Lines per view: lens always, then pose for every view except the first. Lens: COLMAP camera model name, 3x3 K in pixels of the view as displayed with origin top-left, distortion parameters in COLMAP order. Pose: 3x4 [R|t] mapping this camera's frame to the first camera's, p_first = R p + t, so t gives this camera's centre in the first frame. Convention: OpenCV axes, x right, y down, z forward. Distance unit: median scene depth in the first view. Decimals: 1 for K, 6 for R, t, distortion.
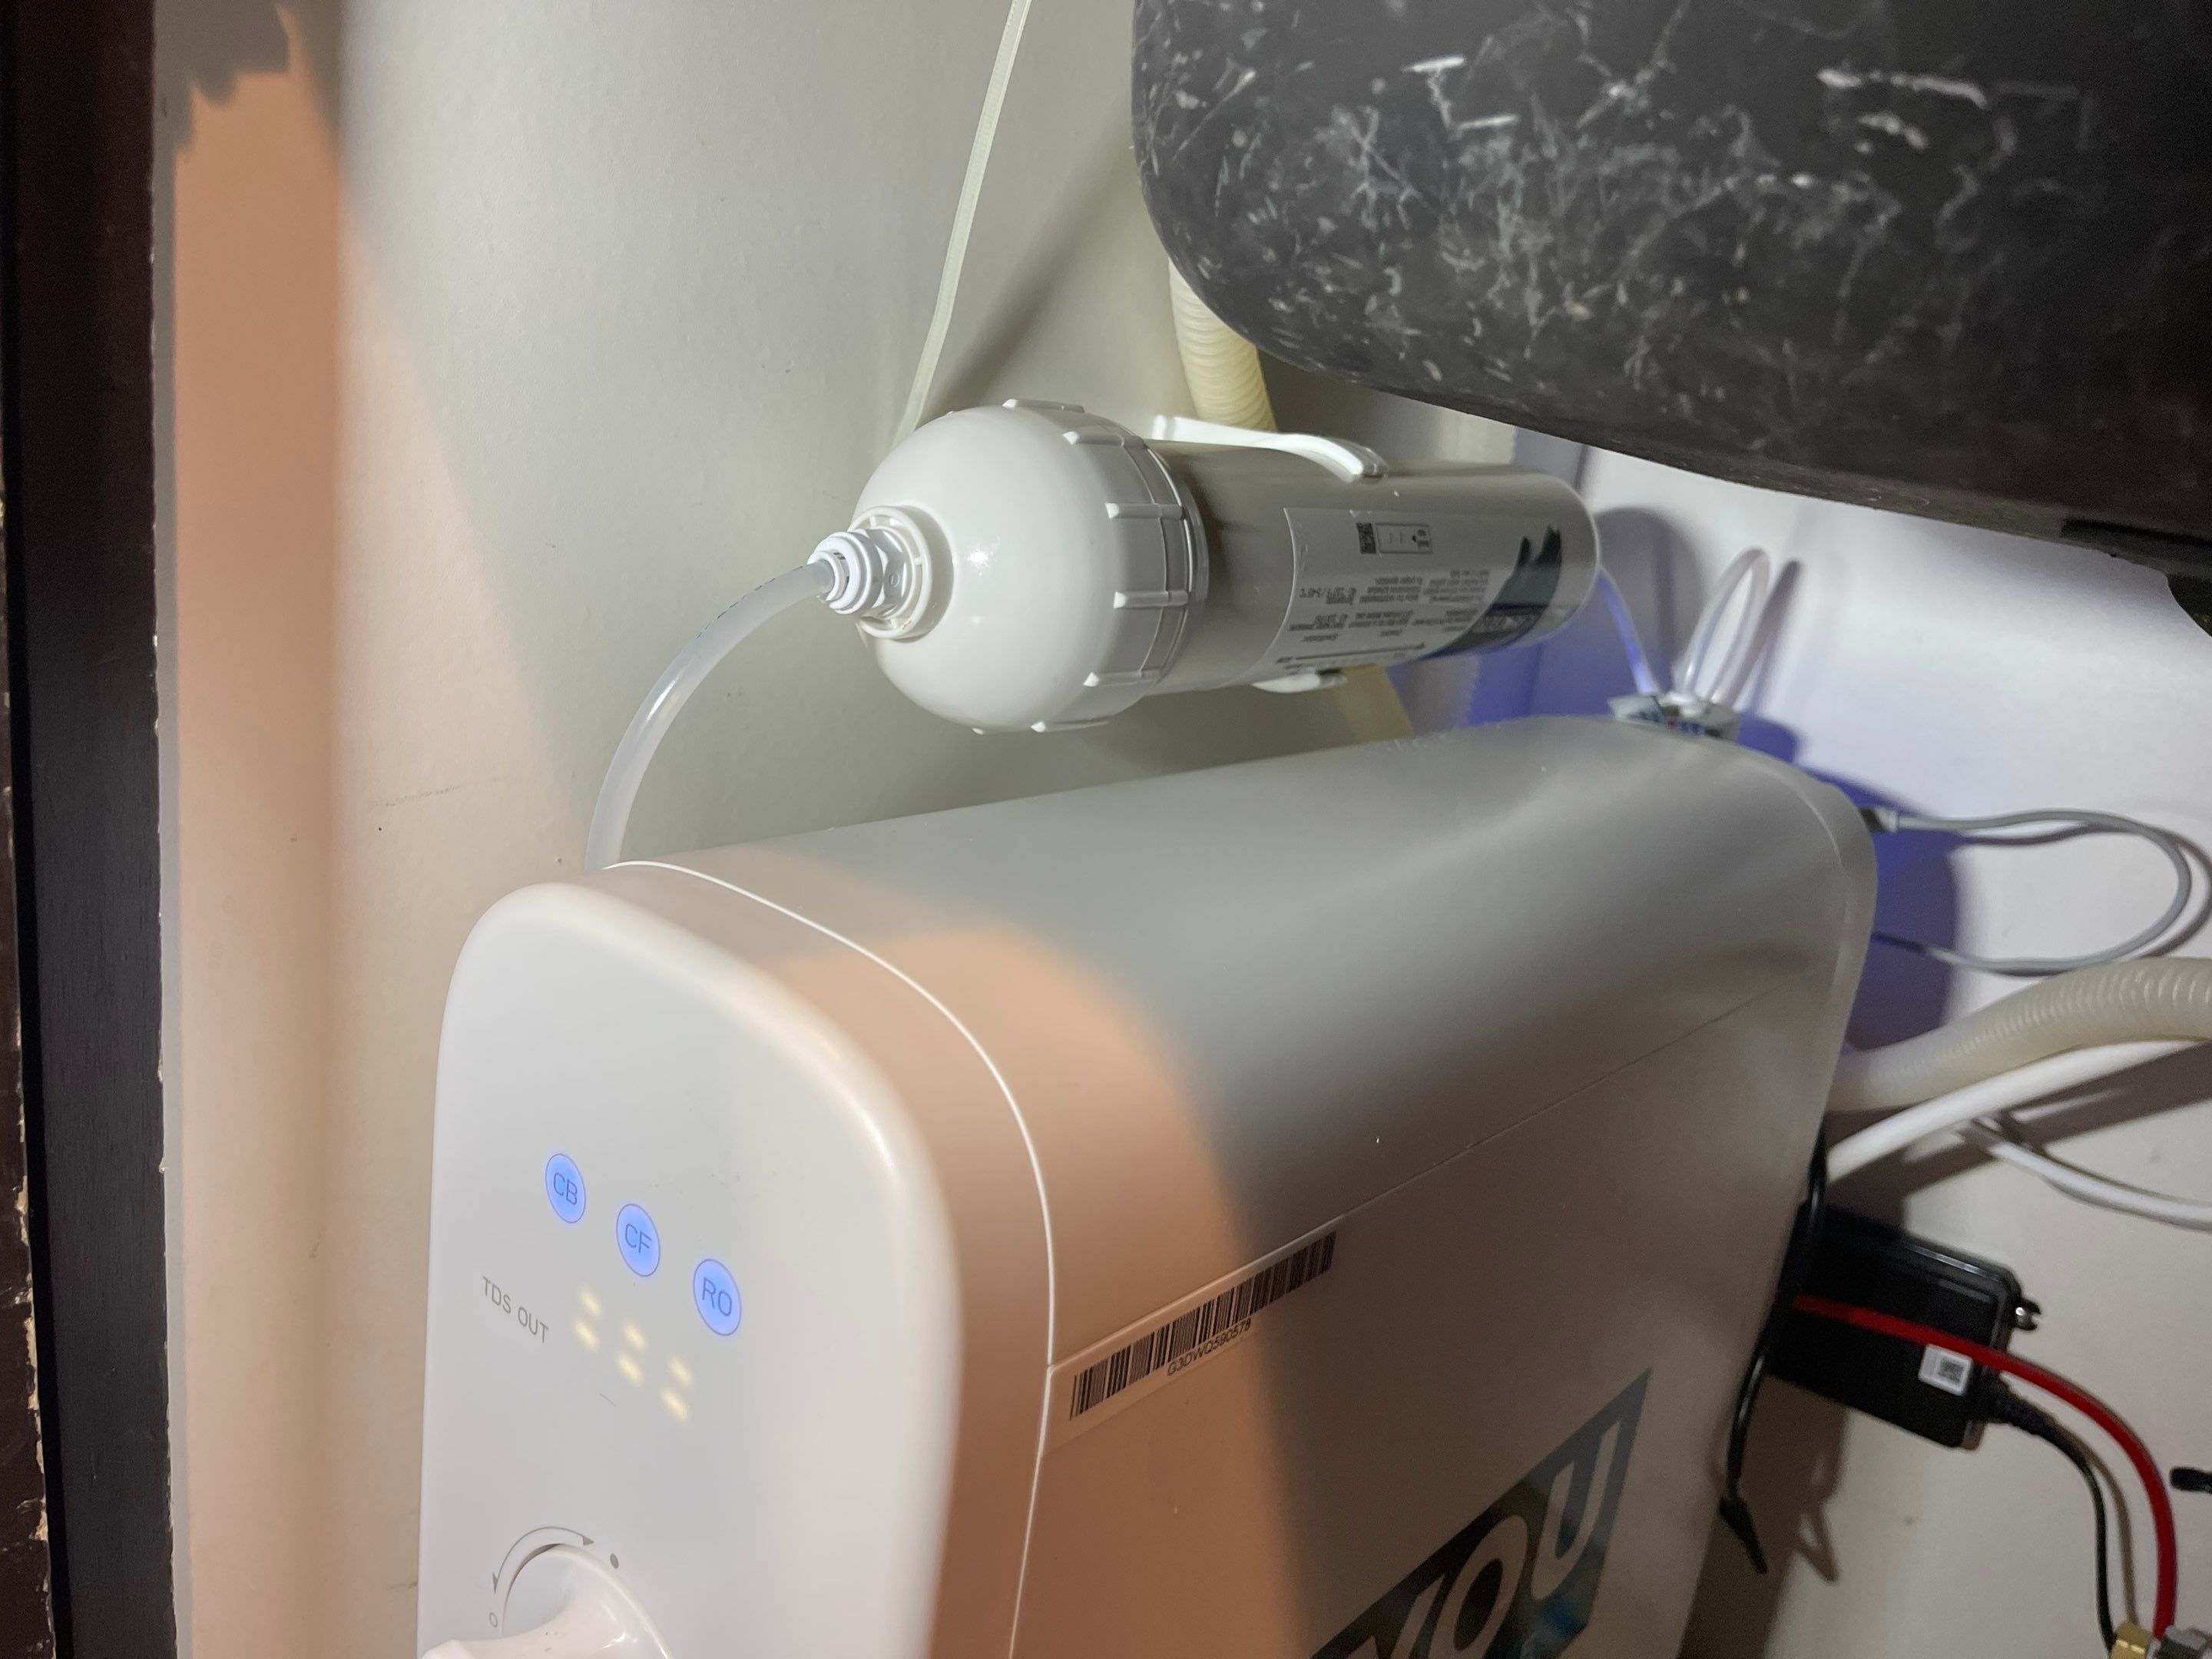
lens RADIAL K [[1707.0, 0, 1097.5], [0, 1707.0, 821.7], [0, 0, 1]] dist [0.055319, -0.091206]
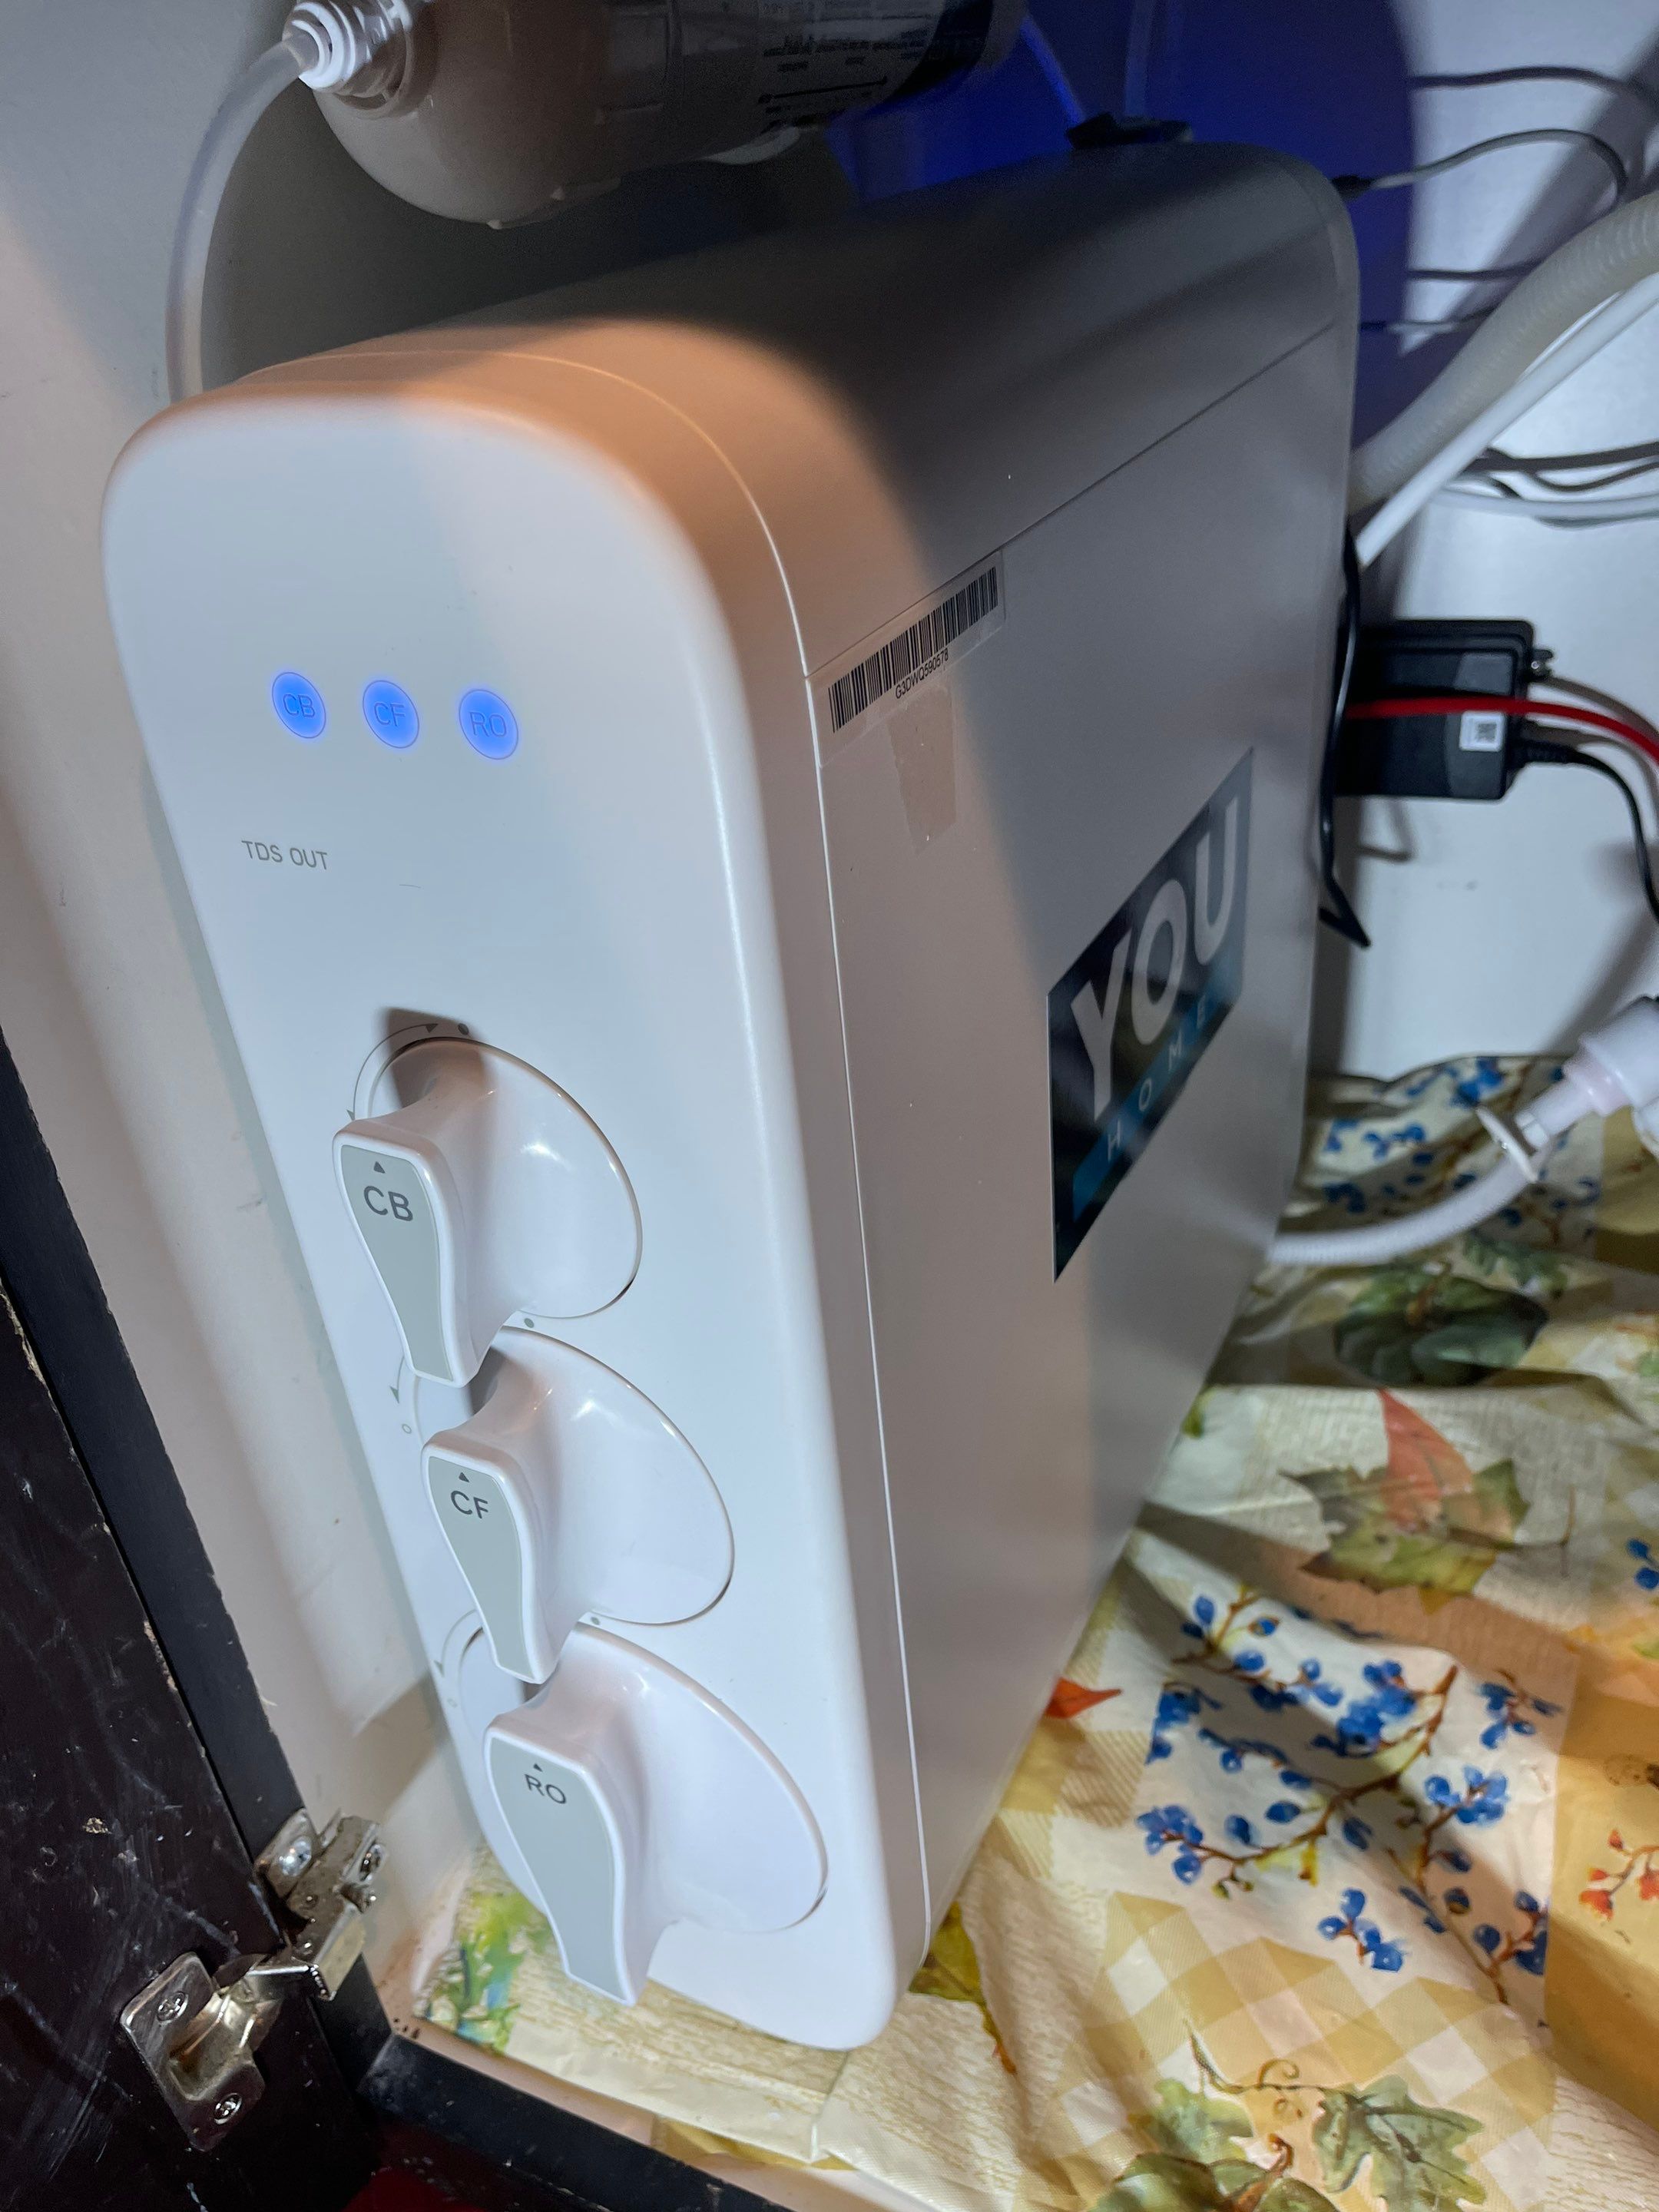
lens RADIAL K [[1707.0, 0, 813.7], [0, 1707.0, 1113.3], [0, 0, 1]] dist [0.055319, -0.091206]
pose [[0.947483, -0.310324, 0.077292, -0.212238], [0.275485, 0.914733, 0.295588, 0.271024], [-0.162429, -0.258772, 0.952184, -0.132069]]
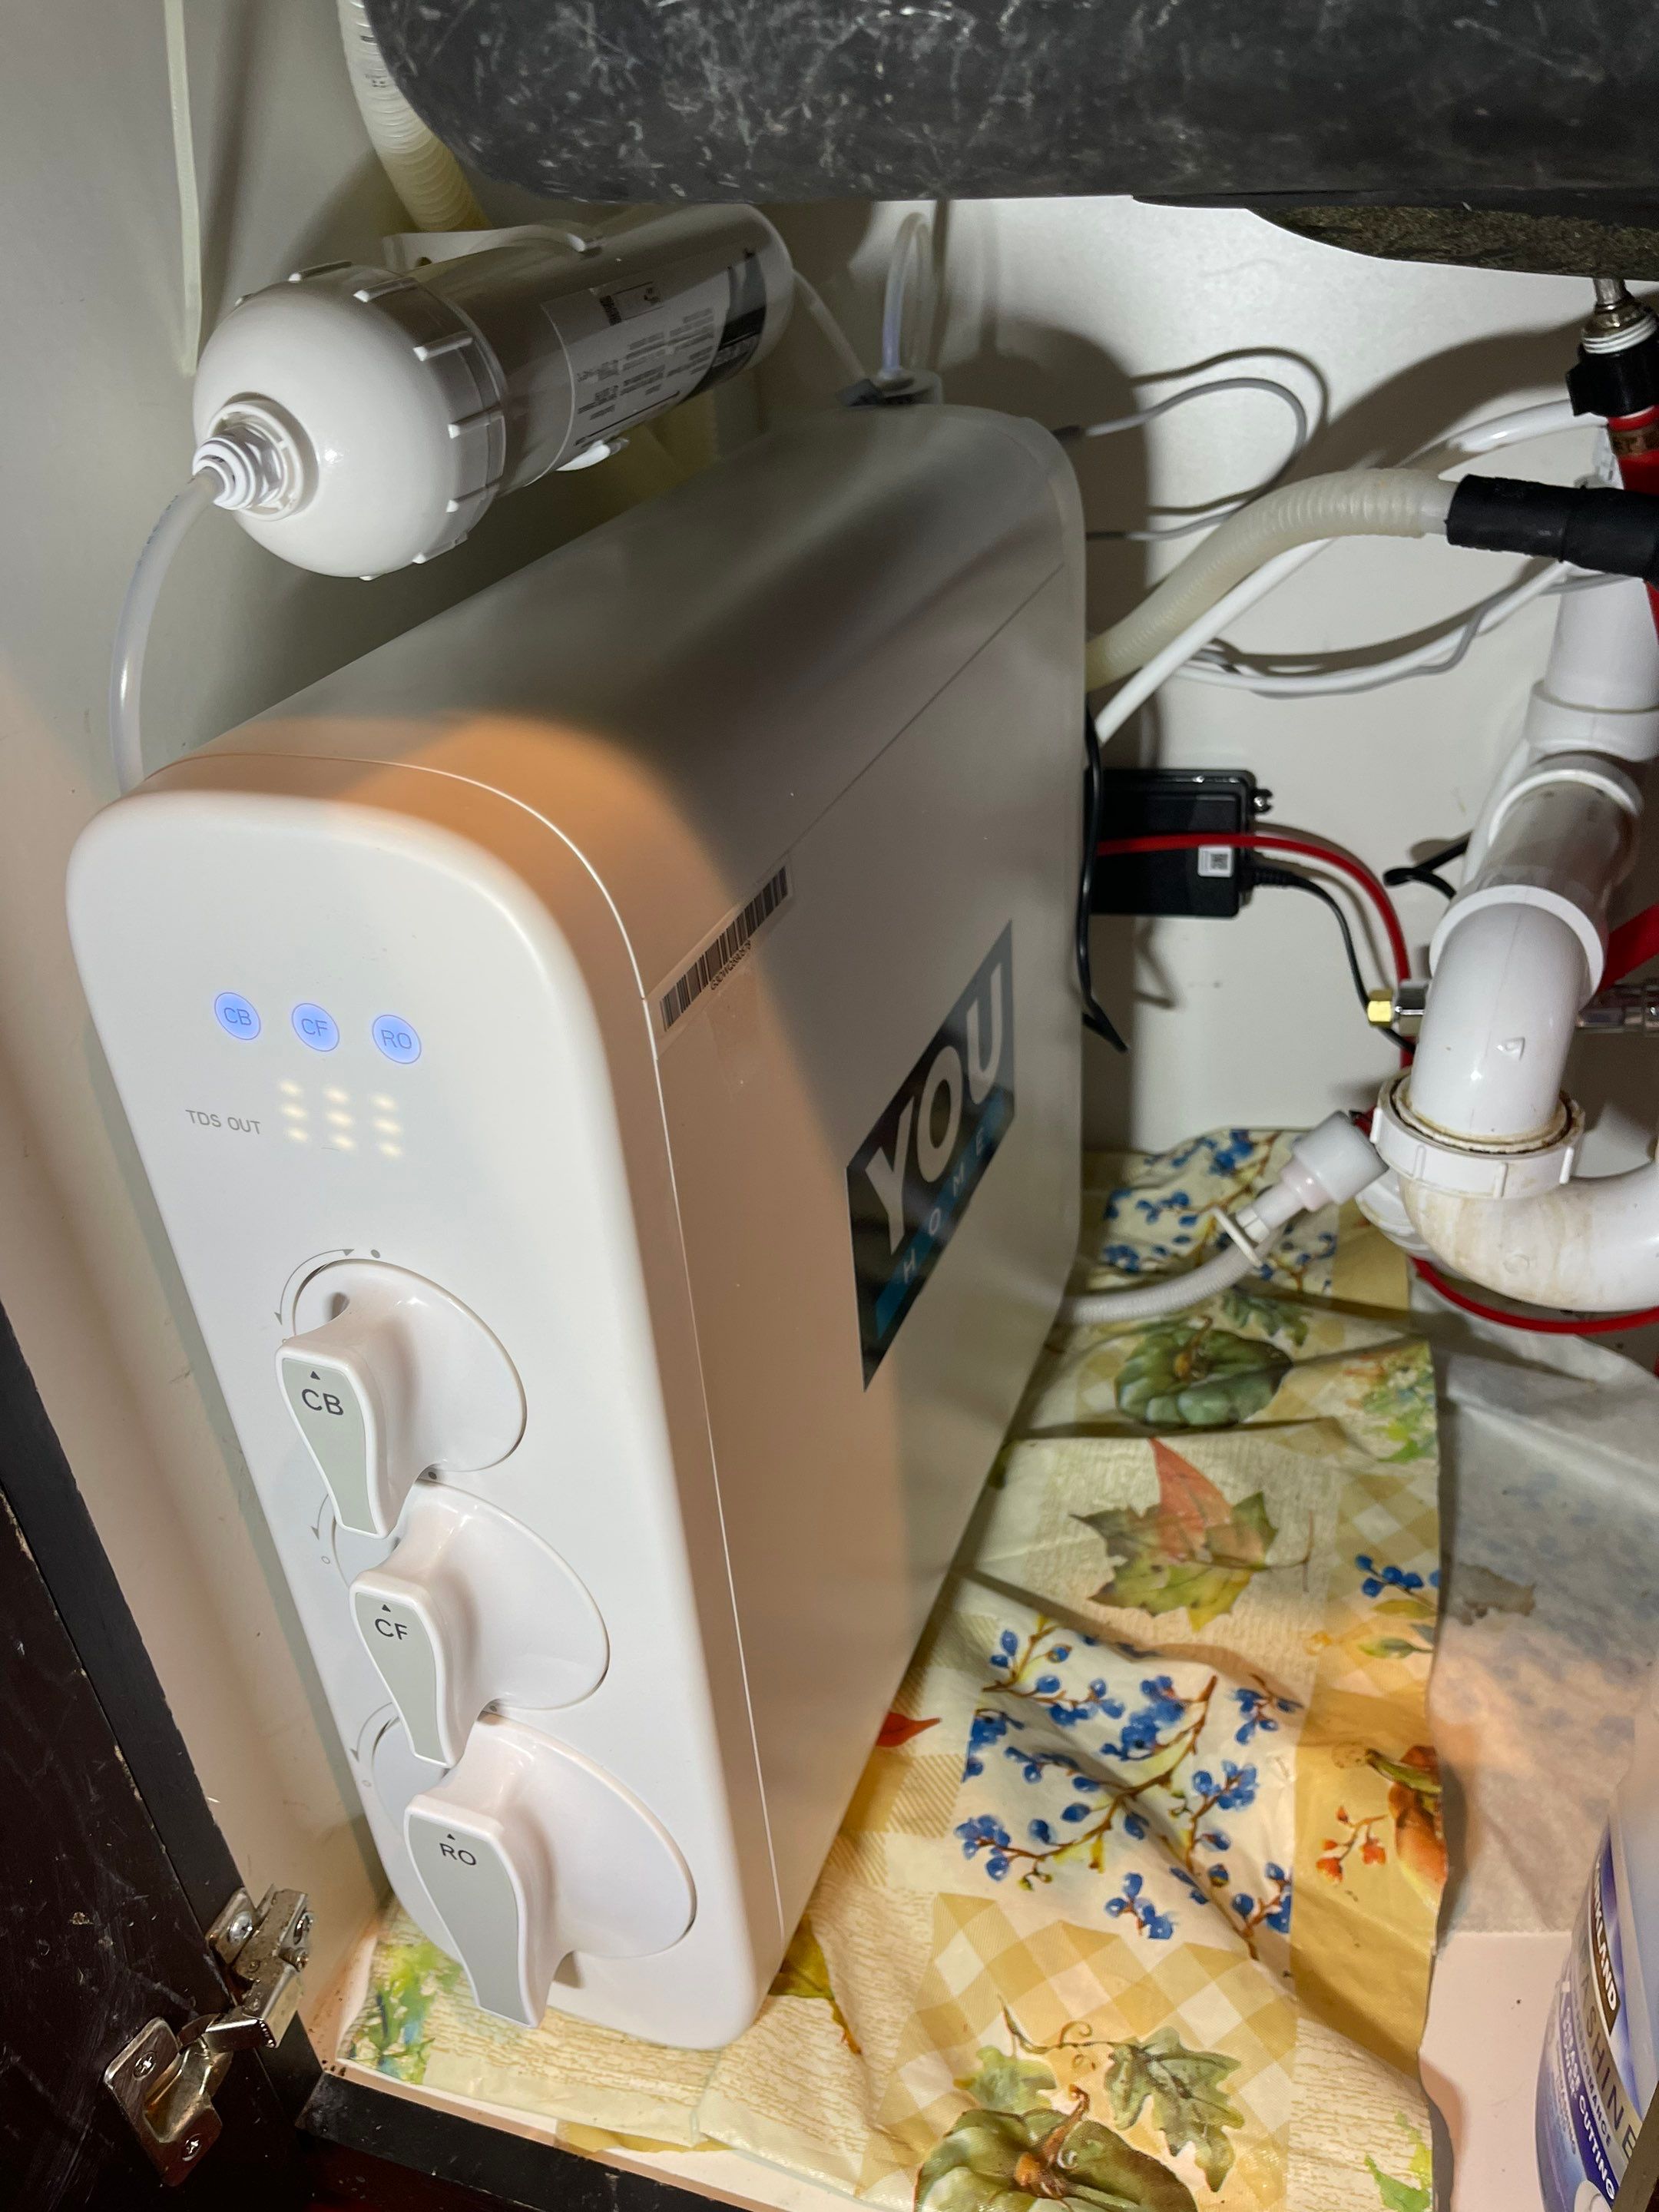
lens RADIAL K [[1707.0, 0, 822.3], [0, 1707.0, 1109.3], [0, 0, 1]] dist [0.055319, -0.091206]
pose [[0.919951, -0.350574, 0.175466, -0.190207], [0.283935, 0.904439, 0.318388, -0.016158], [-0.270317, -0.243080, 0.931580, -0.448254]]
